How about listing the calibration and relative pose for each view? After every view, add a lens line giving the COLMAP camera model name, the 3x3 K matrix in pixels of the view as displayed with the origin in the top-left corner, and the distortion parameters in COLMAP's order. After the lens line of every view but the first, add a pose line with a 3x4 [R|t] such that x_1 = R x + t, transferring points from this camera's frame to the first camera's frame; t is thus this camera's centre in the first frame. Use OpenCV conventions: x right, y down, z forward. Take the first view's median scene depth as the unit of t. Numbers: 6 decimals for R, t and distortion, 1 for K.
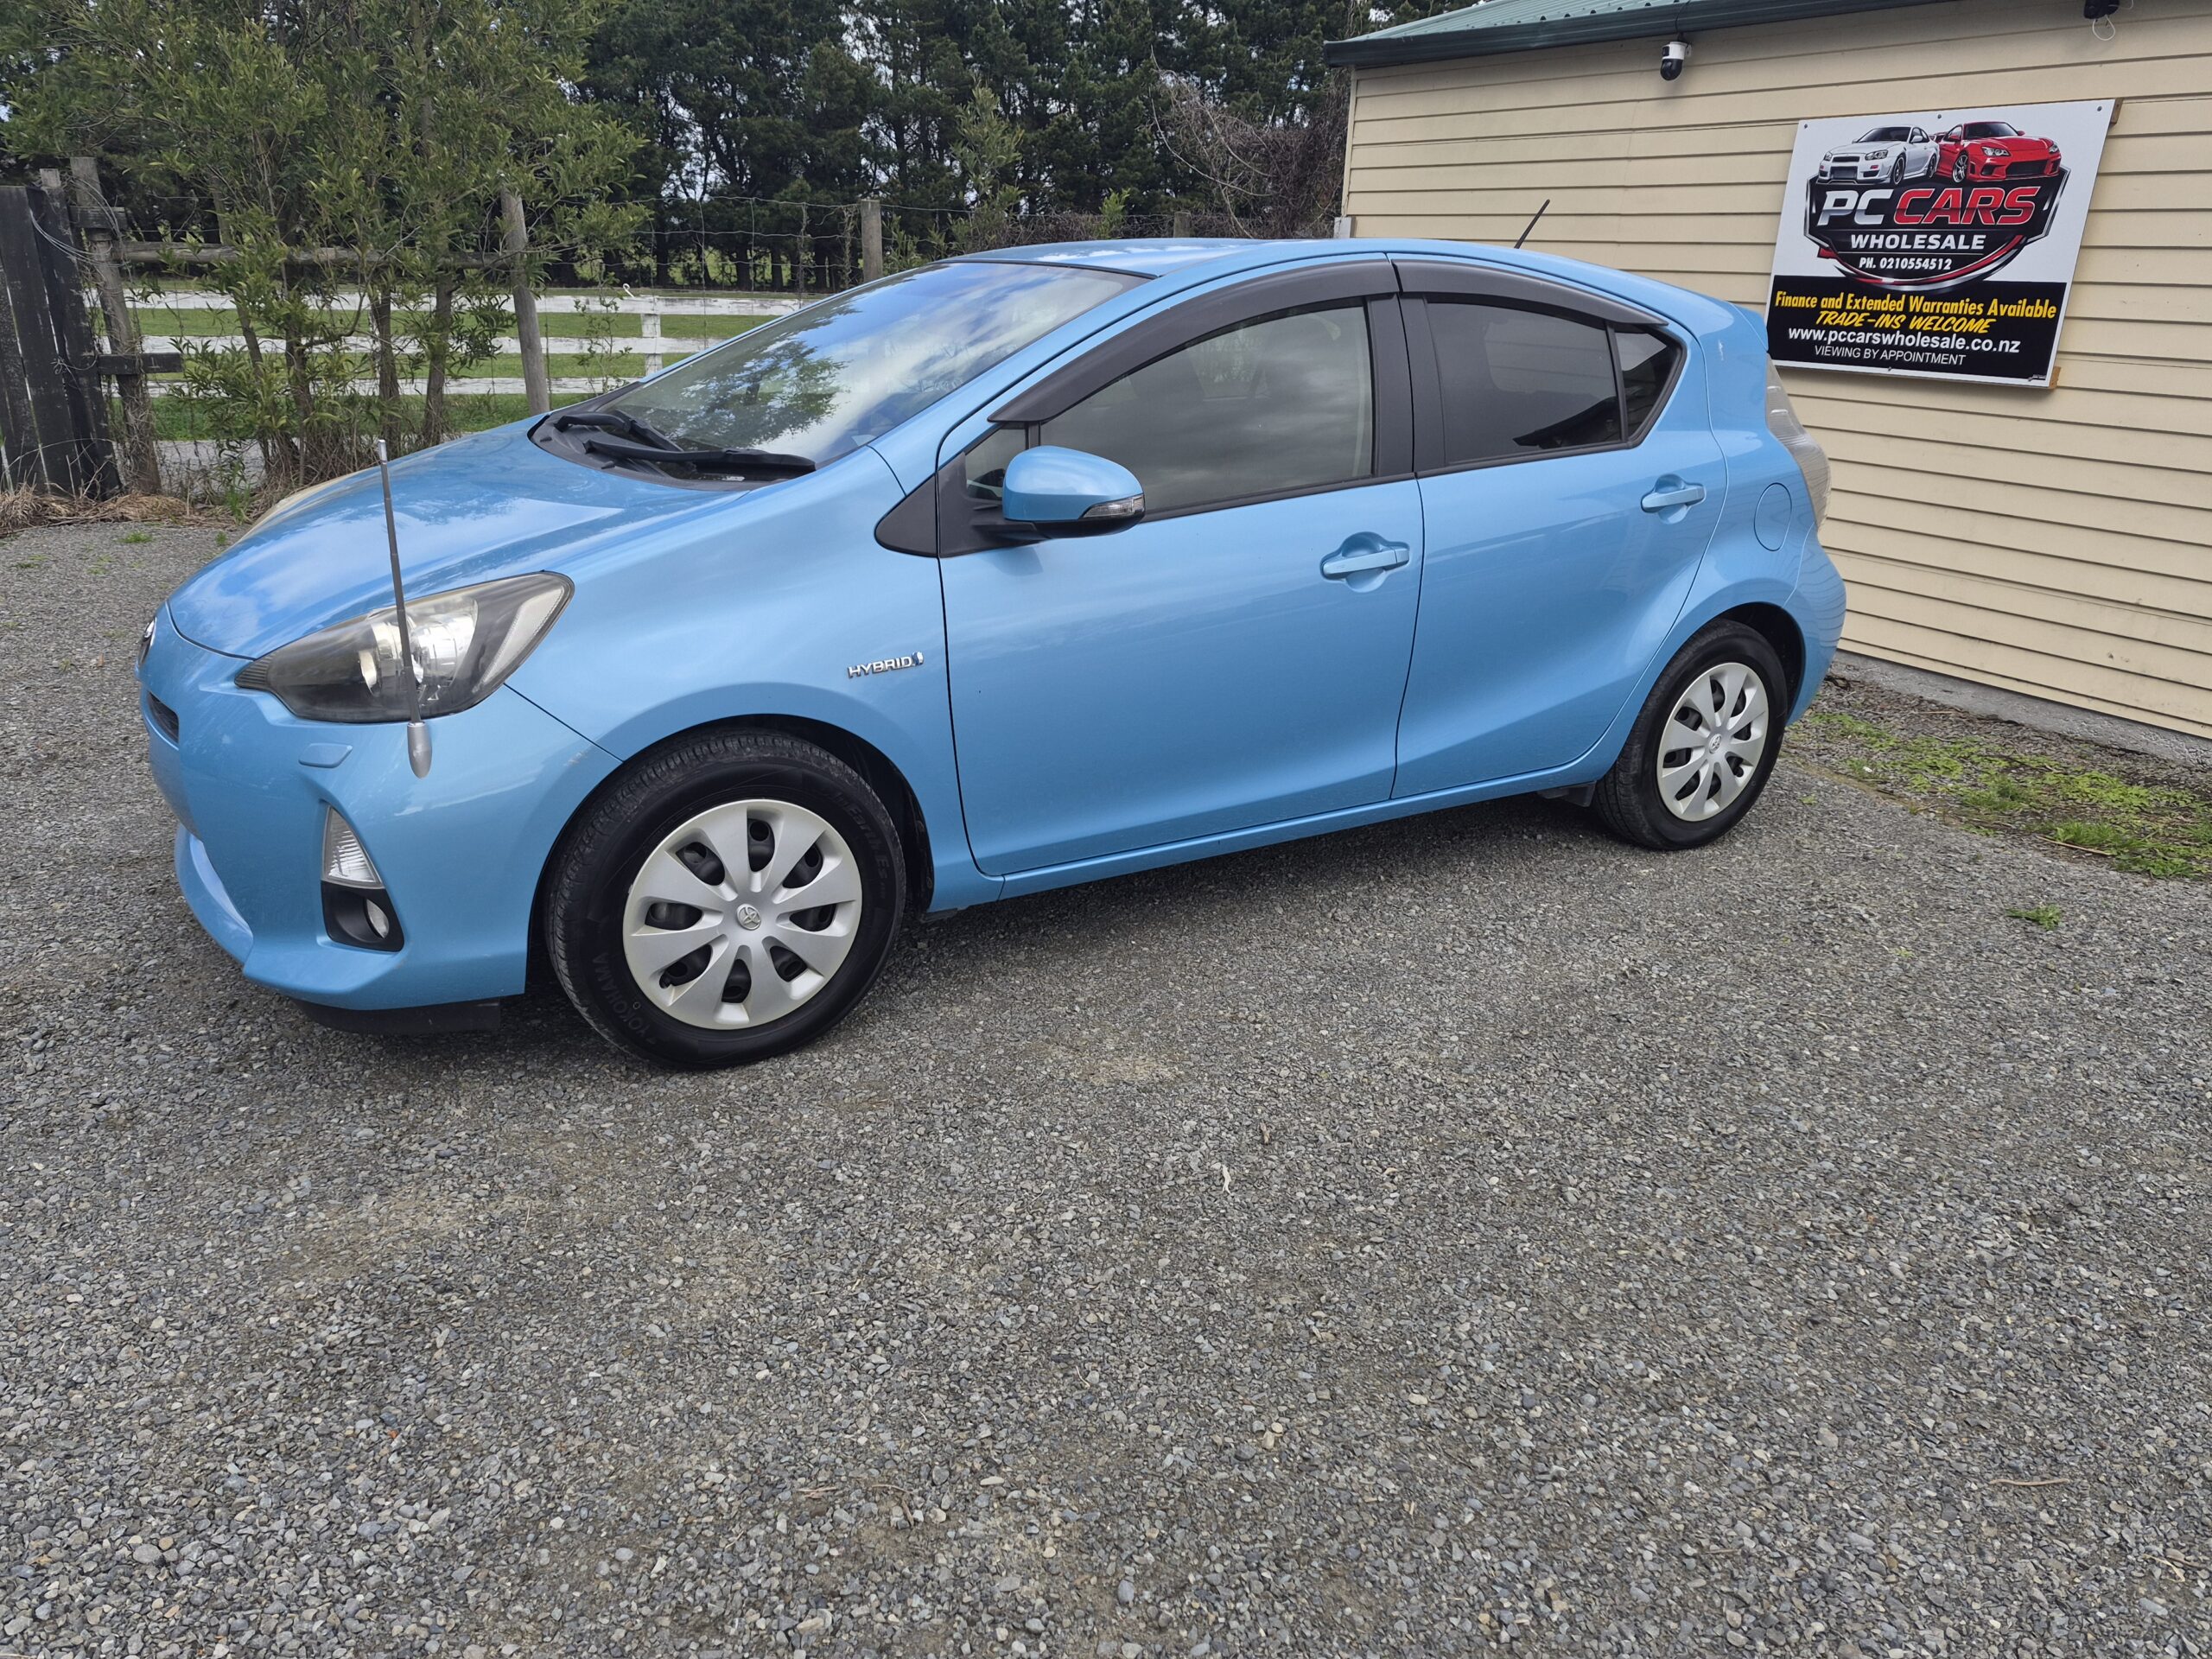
lens RADIAL K [[1528.4, 0, 1122.1], [0, 1528.4, 825.8], [0, 0, 1]] dist [0.029885, -0.019476]
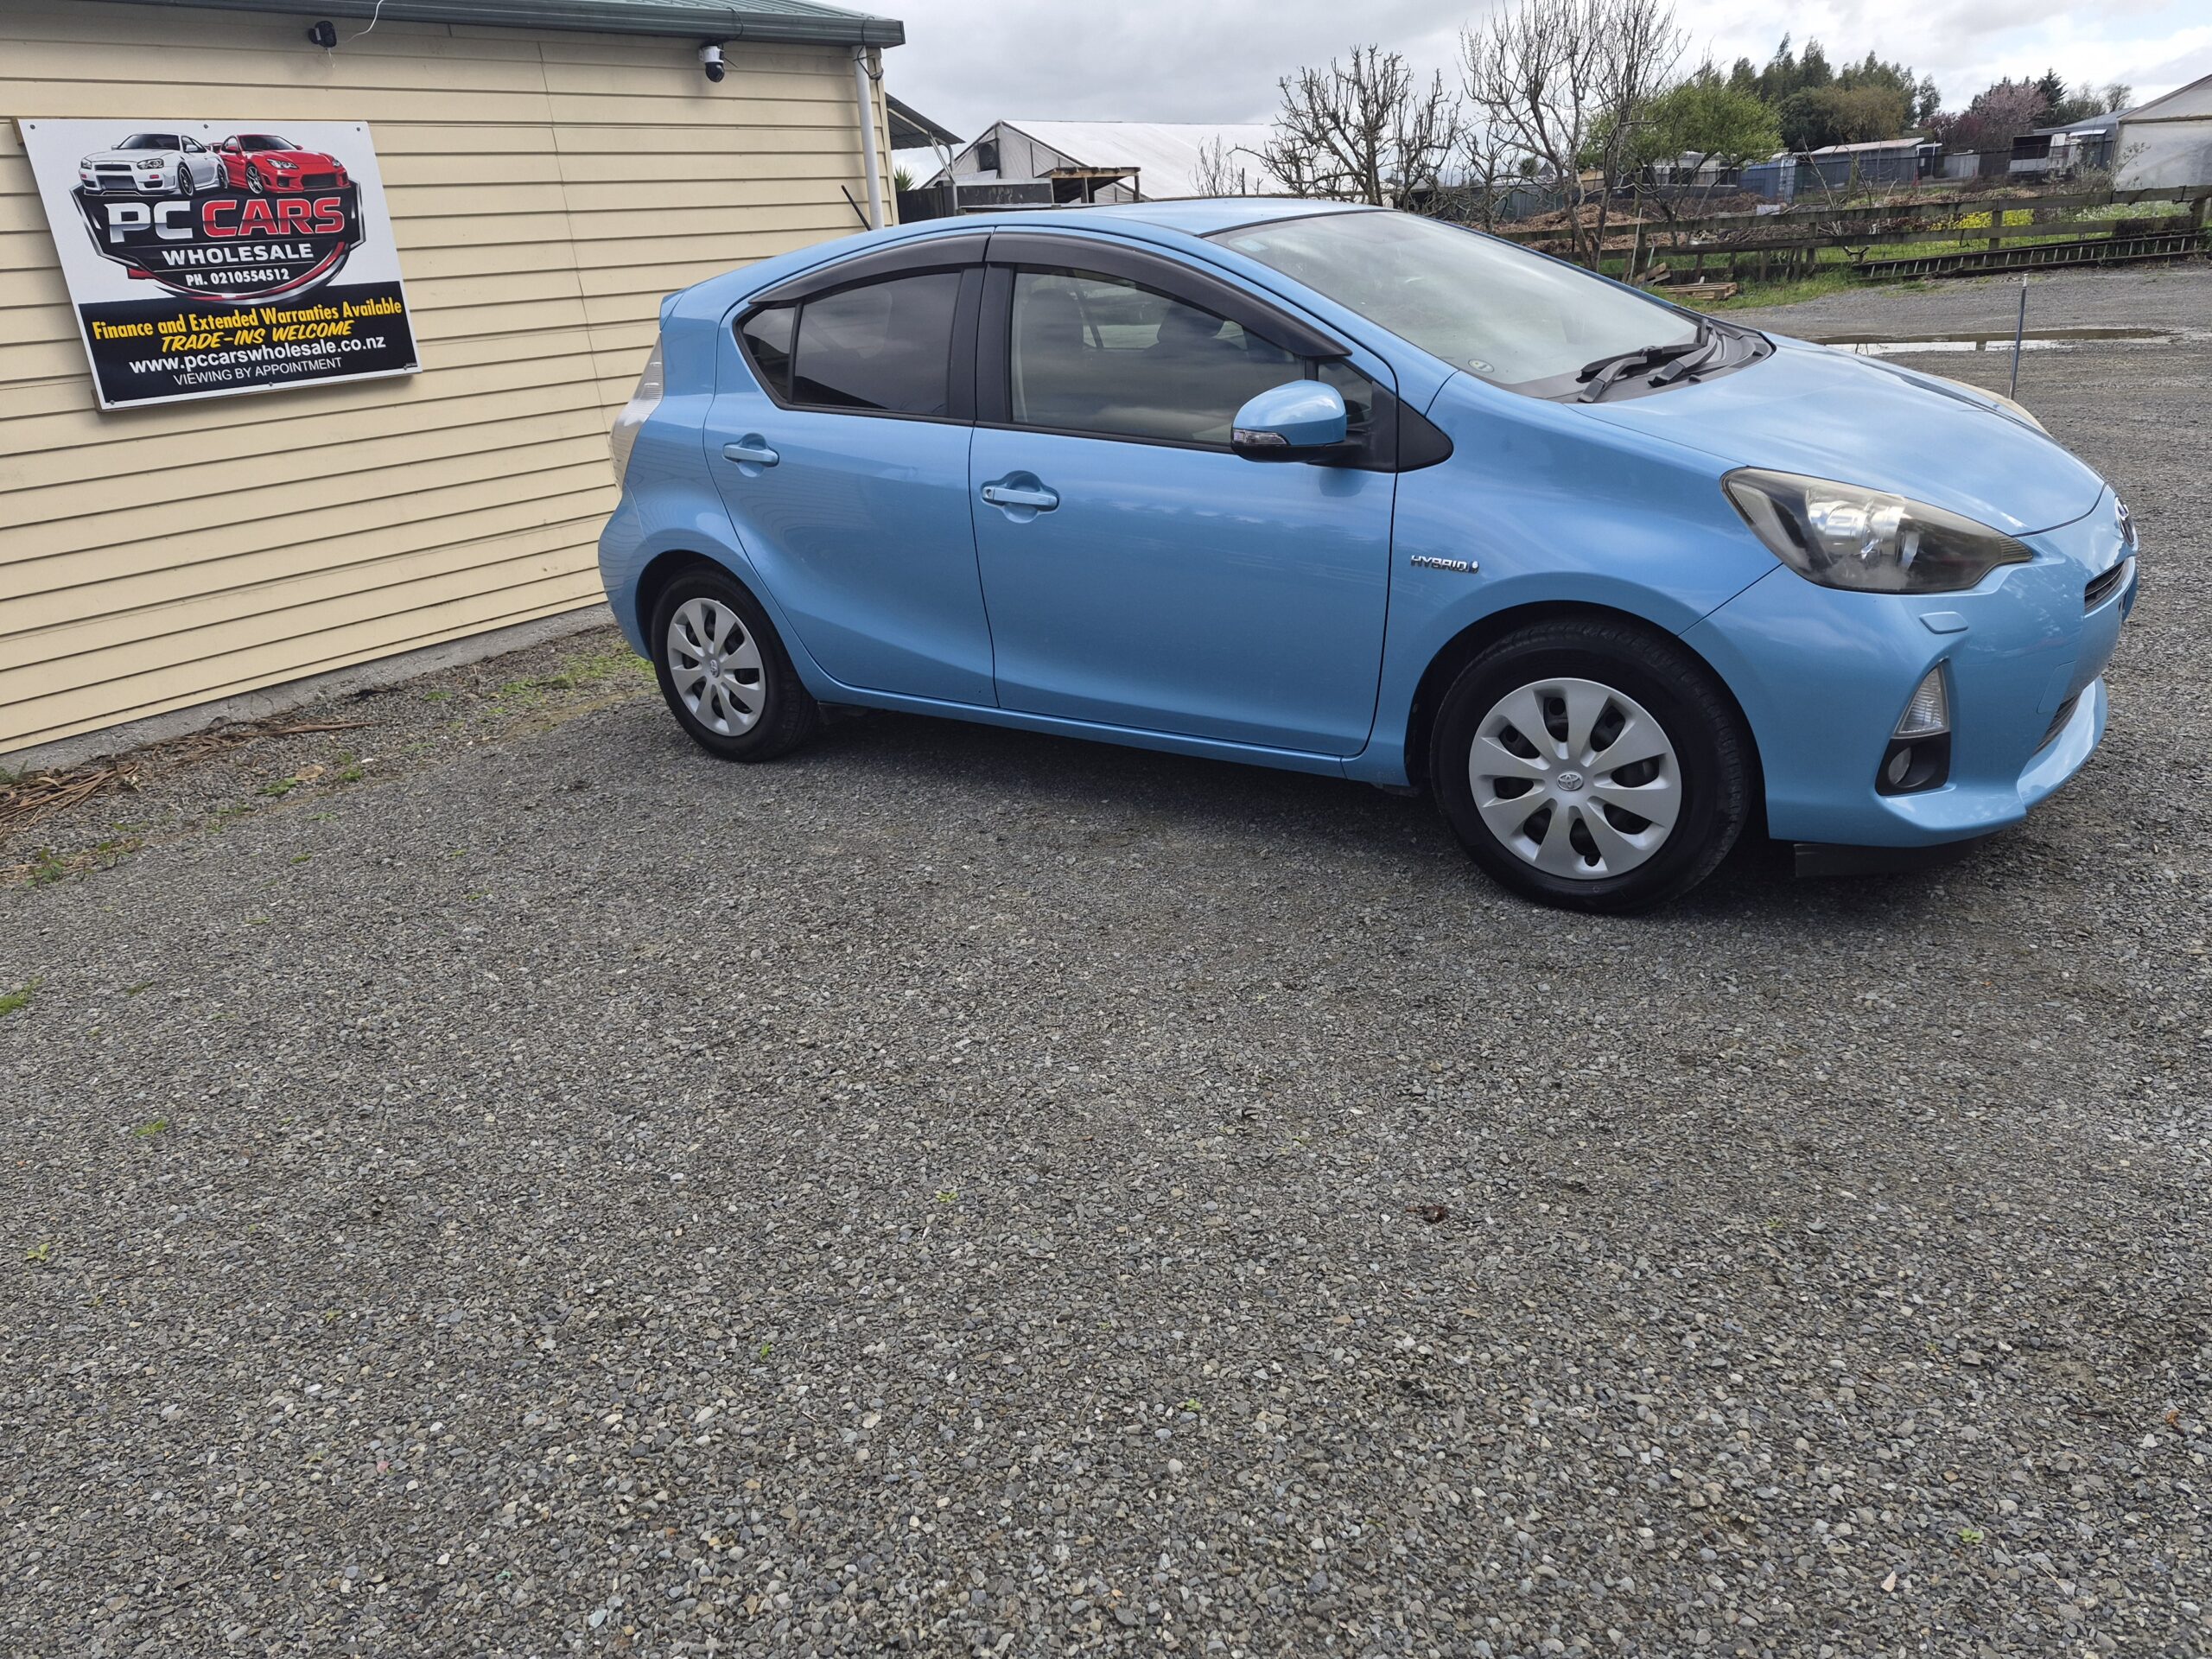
lens RADIAL K [[1514.8, 0, 1110.5], [0, 1514.8, 824.1], [0, 0, 1]] dist [0.031961, -0.023259]
pose [[-0.348734, -0.344236, 0.871715, -0.690840], [0.383688, 0.796153, 0.467894, -0.356215], [-0.855084, 0.497637, -0.145566, 0.907895]]
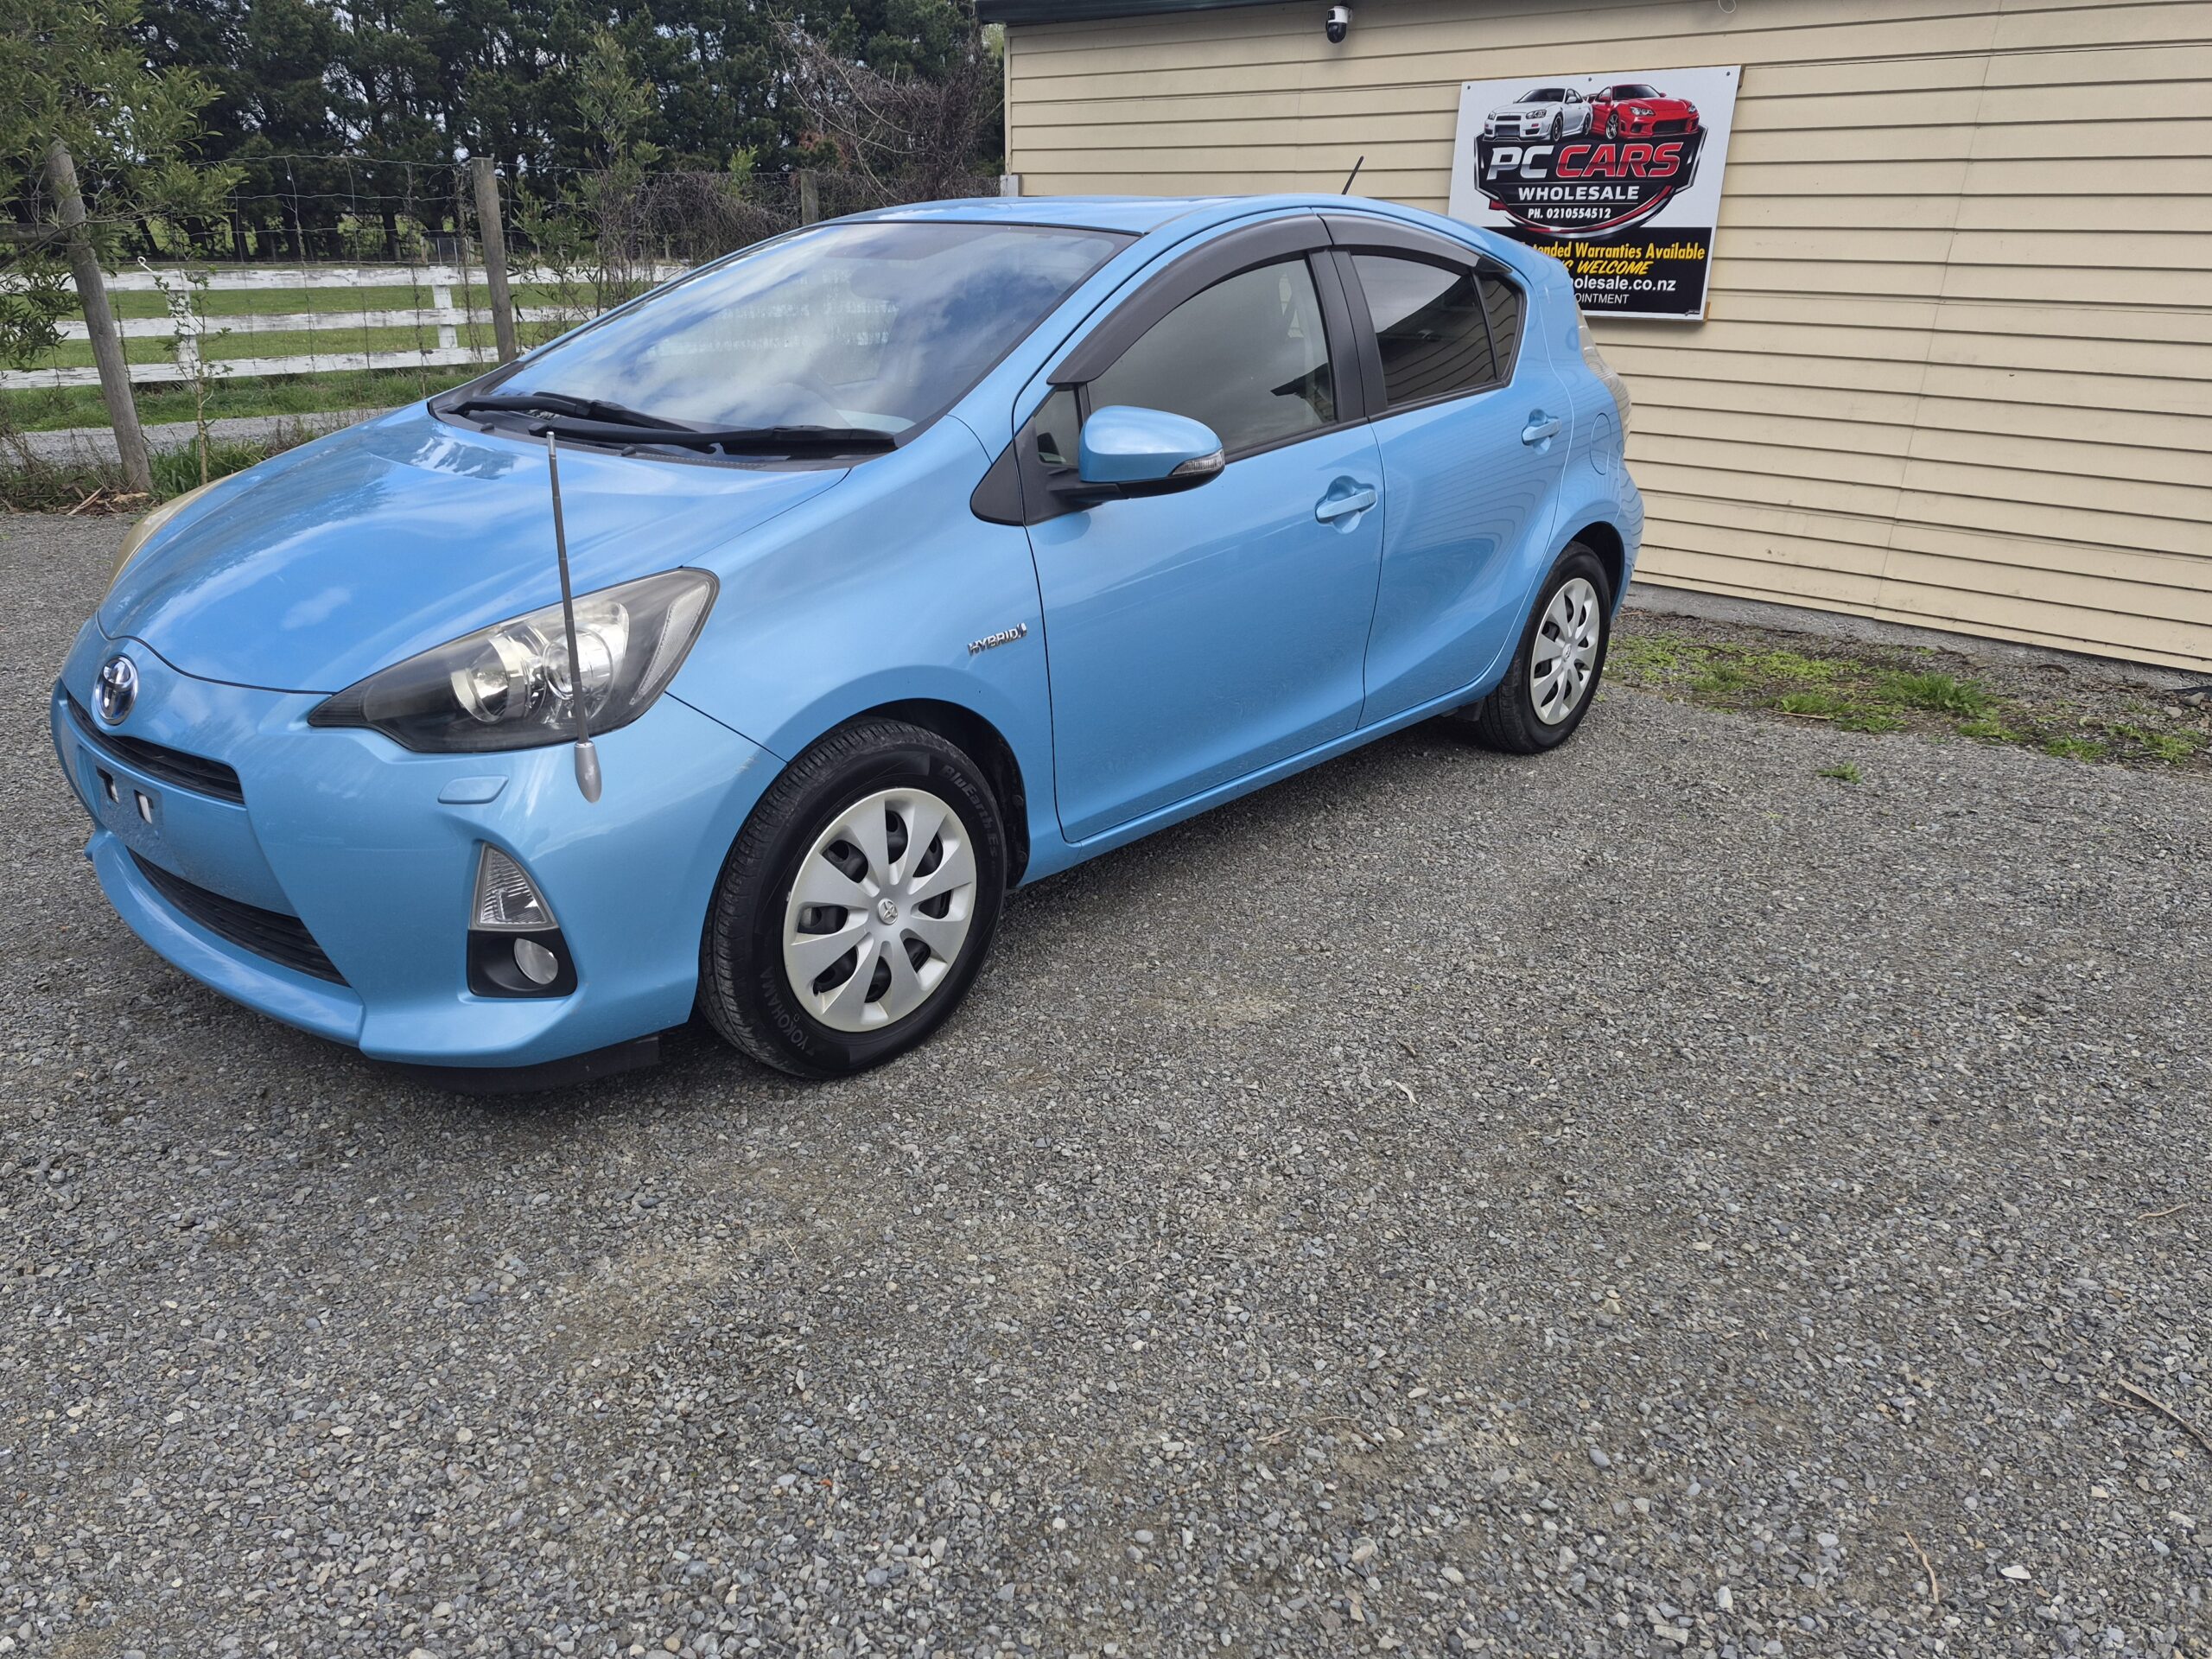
lens RADIAL K [[1519.6, 0, 1106.0], [0, 1519.6, 829.5], [0, 0, 1]] dist [0.044974, -0.038694]
pose [[0.957134, -0.121375, 0.262988, -0.170528], [0.114488, 0.992561, 0.041417, -0.007365], [-0.266059, -0.009532, 0.963910, 0.017808]]
